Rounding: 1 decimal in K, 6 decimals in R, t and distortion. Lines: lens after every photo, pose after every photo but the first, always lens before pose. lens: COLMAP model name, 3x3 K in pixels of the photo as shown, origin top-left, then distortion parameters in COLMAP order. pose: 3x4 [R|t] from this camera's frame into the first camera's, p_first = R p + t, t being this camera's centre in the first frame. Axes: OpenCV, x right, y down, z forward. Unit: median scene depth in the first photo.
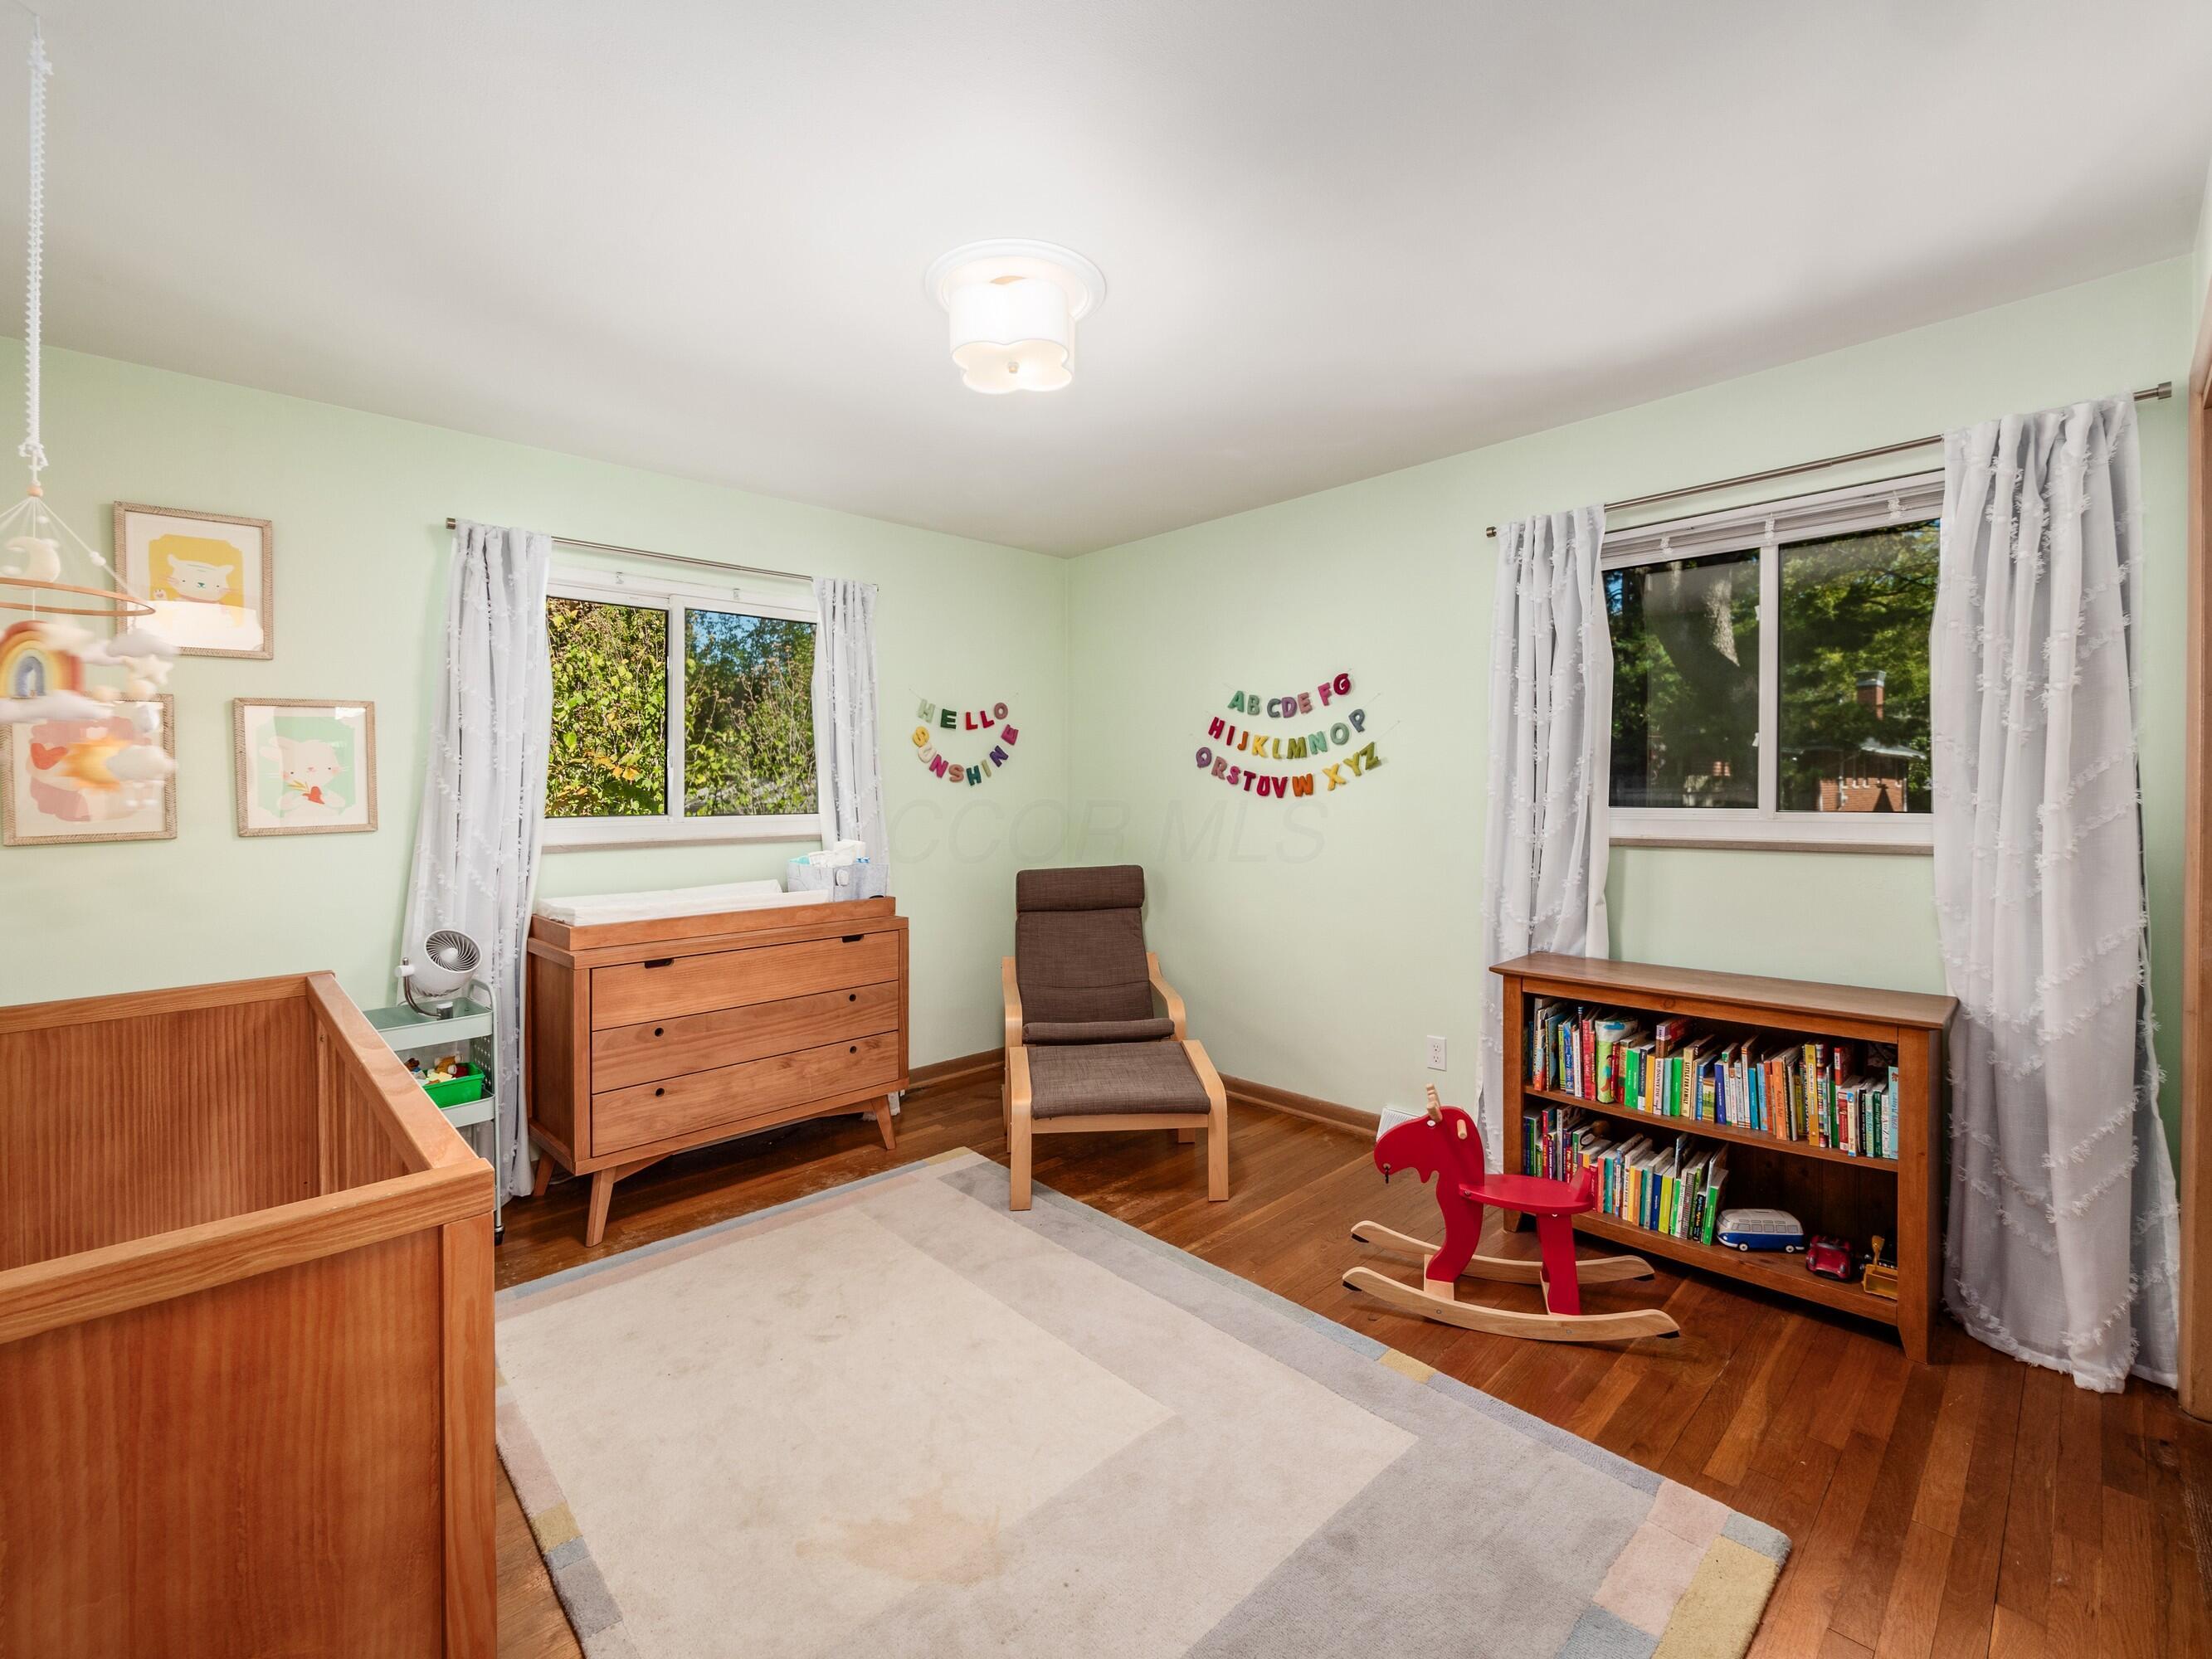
lens RADIAL K [[953.1, 0, 1099.2], [0, 953.1, 791.6], [0, 0, 1]] dist [-0.004470, 0.000513]
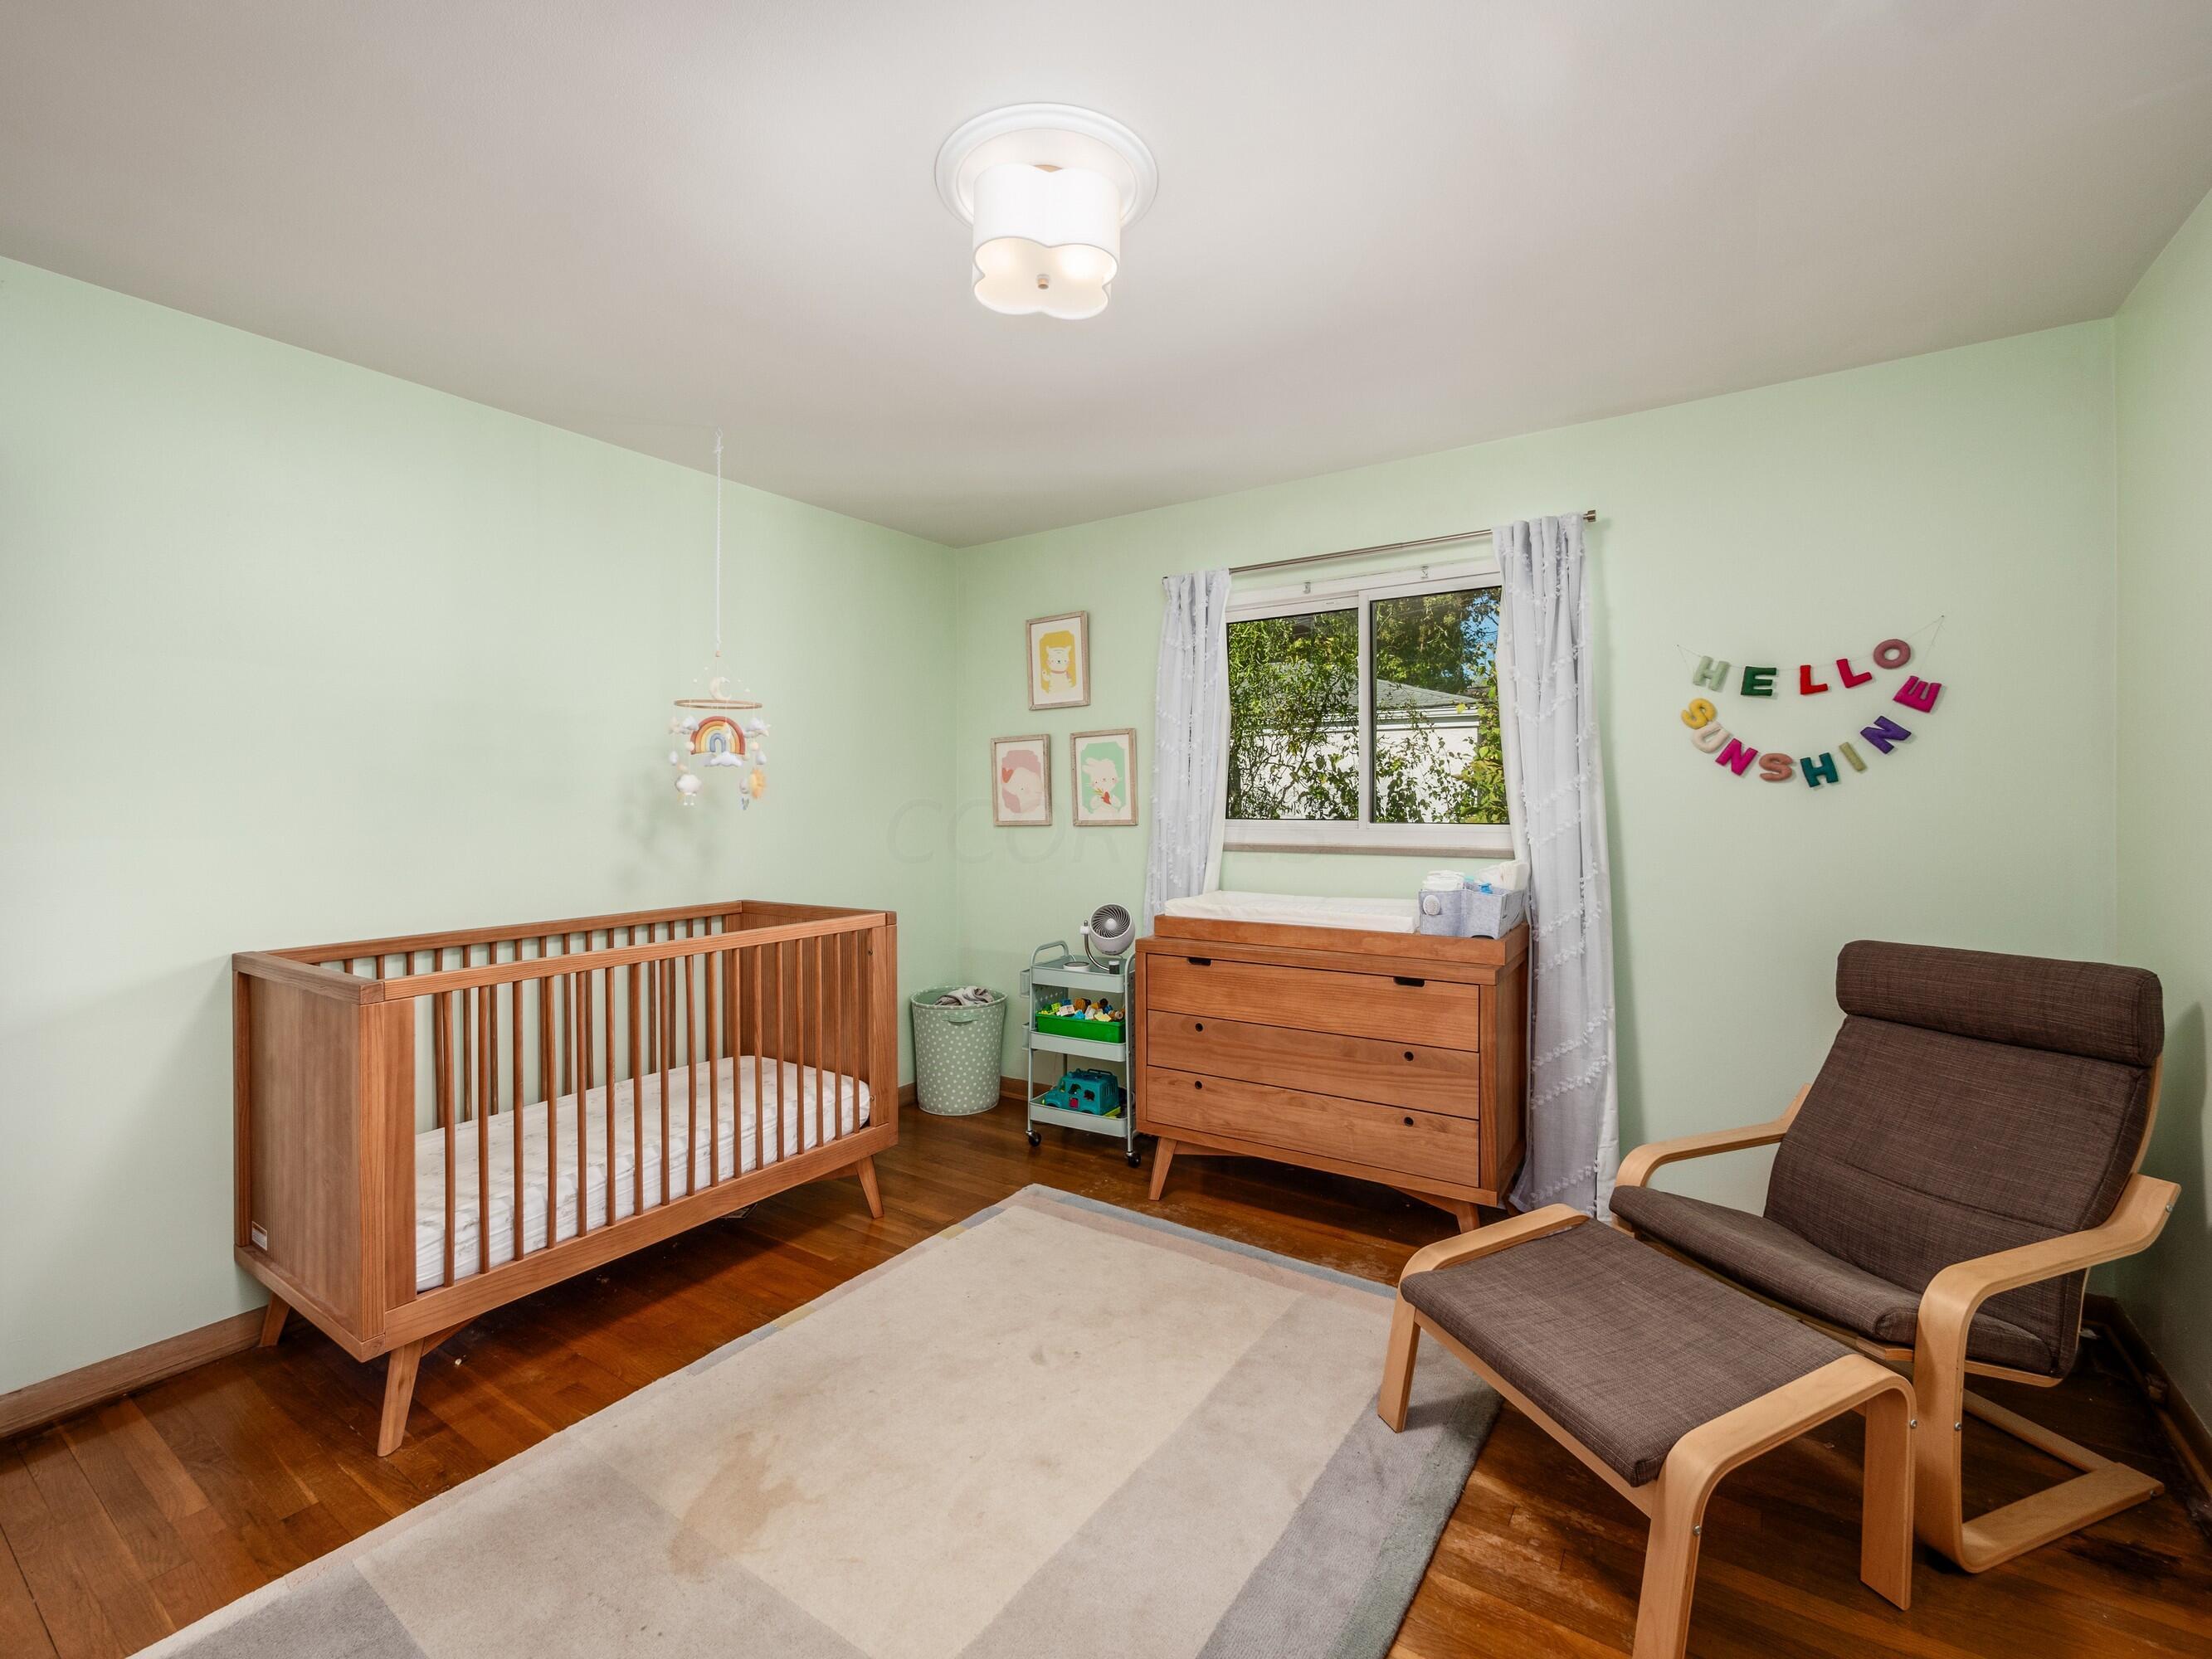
lens RADIAL K [[953.1, 0, 1099.2], [0, 953.1, 791.6], [0, 0, 1]] dist [-0.004470, 0.000513]
pose [[0.219269, -0.001845, -0.975663, 0.436096], [-0.000699, 0.999998, -0.002049, -0.002693], [0.975664, 0.001132, 0.219267, 0.542824]]
